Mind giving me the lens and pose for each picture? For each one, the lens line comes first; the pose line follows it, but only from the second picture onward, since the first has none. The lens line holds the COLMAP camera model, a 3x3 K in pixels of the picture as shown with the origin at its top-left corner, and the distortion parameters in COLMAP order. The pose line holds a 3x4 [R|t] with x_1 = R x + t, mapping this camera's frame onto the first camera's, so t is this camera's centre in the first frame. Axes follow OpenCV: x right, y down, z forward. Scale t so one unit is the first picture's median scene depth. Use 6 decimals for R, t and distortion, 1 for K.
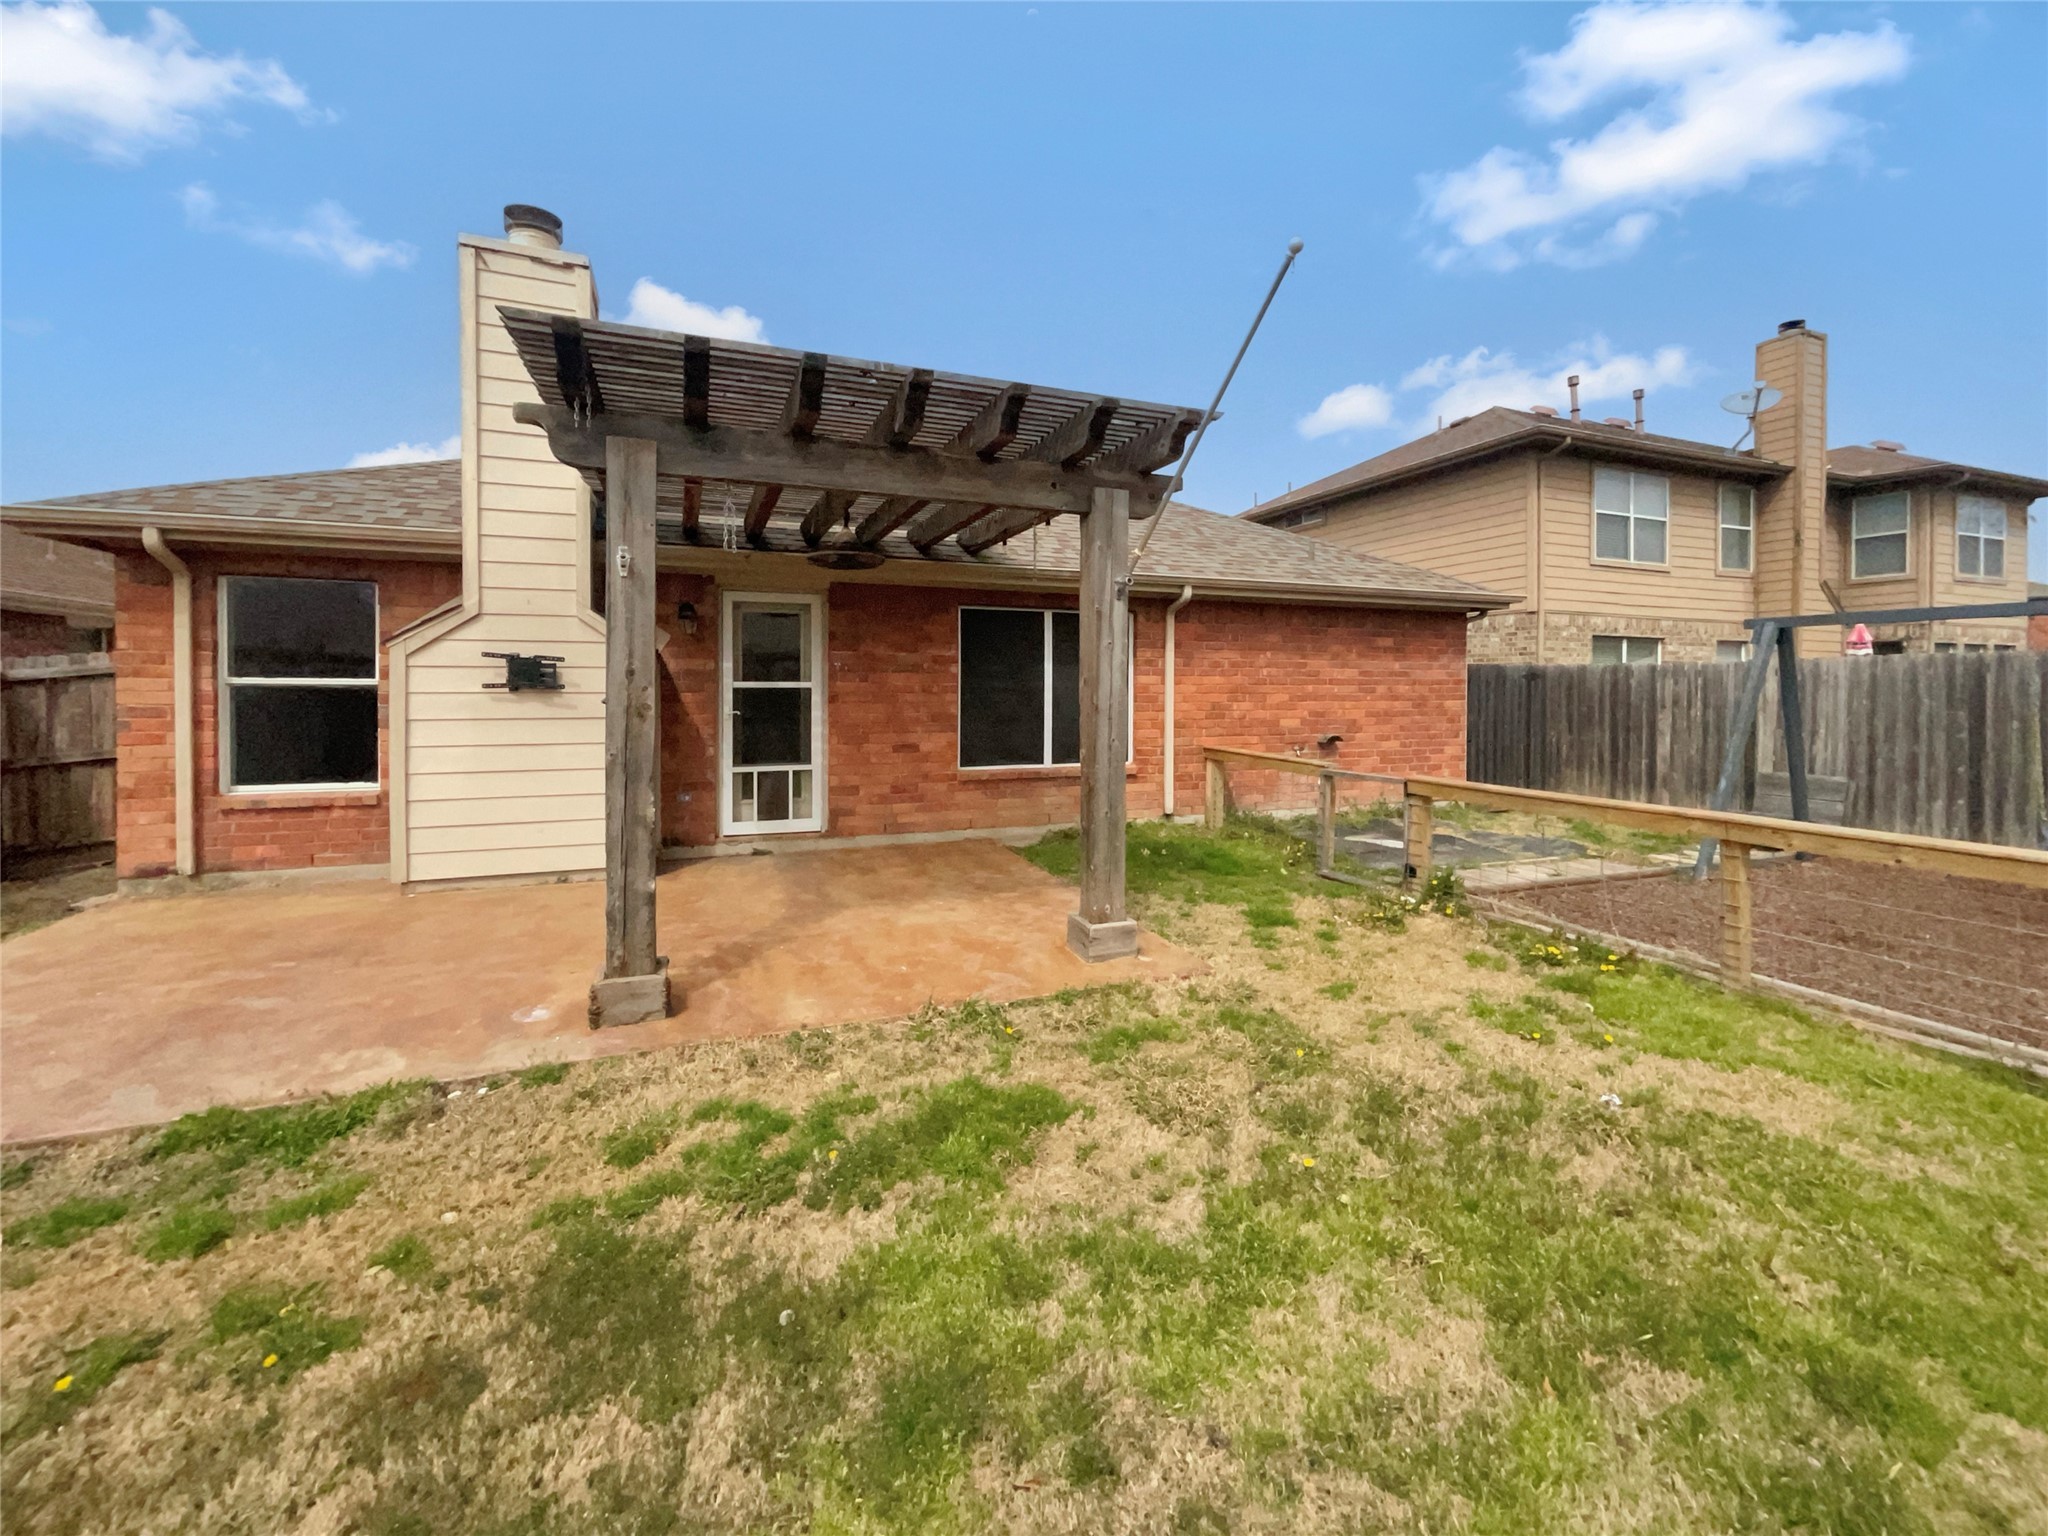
lens RADIAL K [[826.2, 0, 1023.2], [0, 826.2, 704.3], [0, 0, 1]] dist [-0.017833, 0.007305]
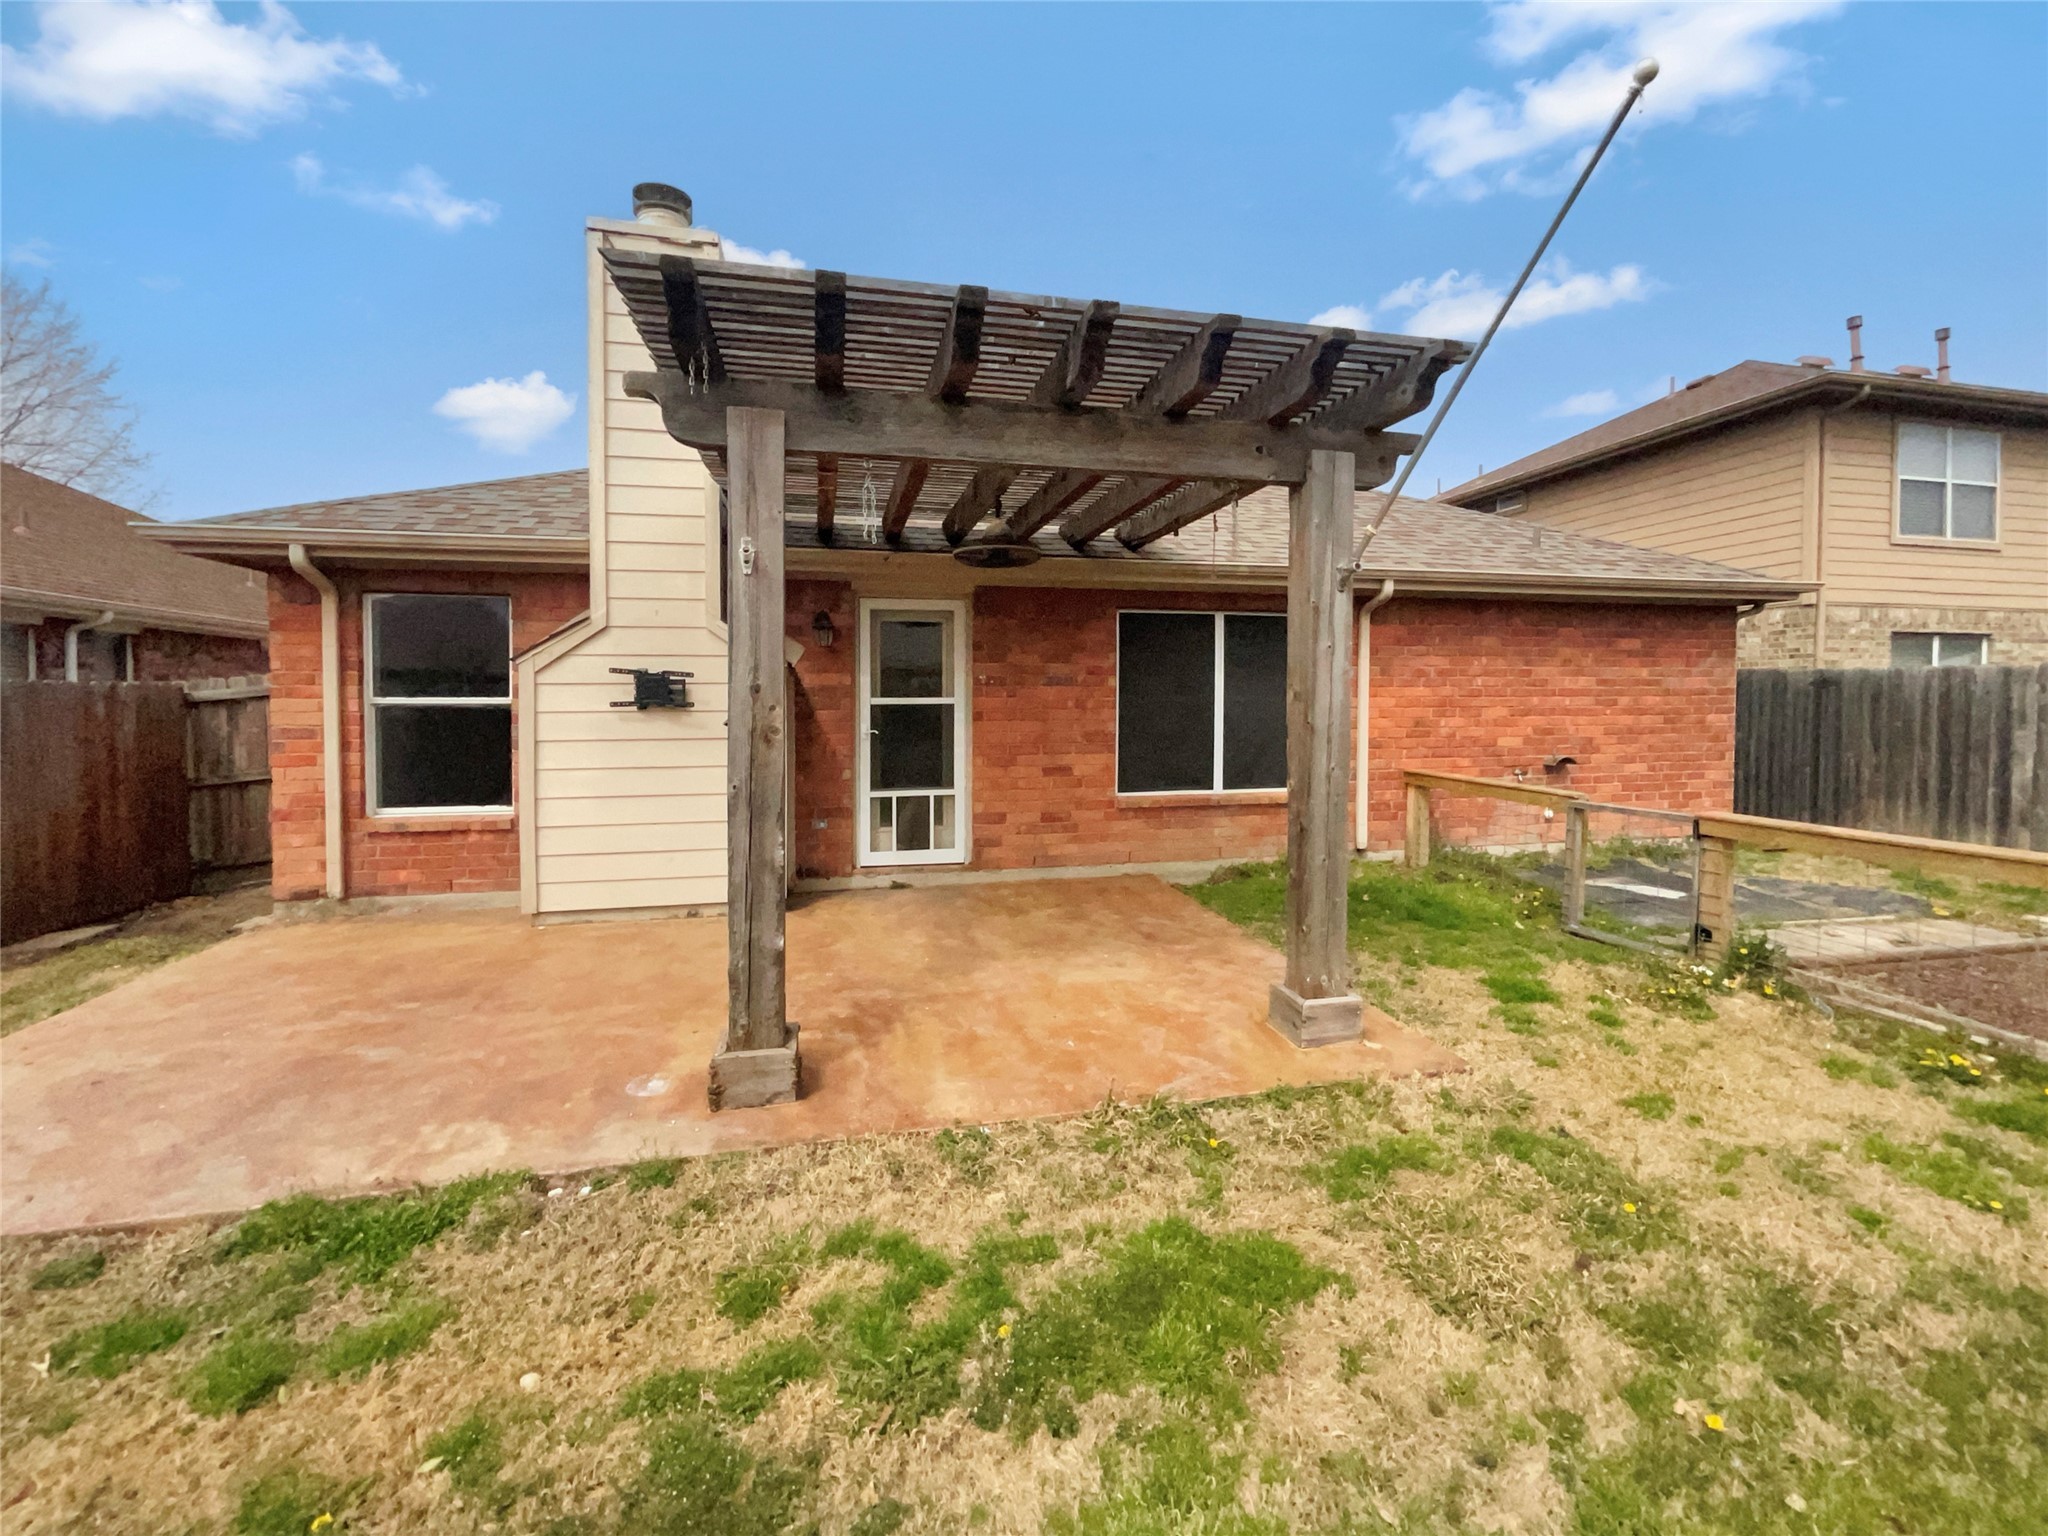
lens RADIAL K [[826.2, 0, 1023.2], [0, 826.2, 704.3], [0, 0, 1]] dist [-0.017833, 0.007305]
pose [[0.988631, -0.005942, -0.150244, -0.068118], [0.003565, 0.999864, -0.016086, -0.007012], [0.150319, 0.015368, 0.988518, 0.176176]]
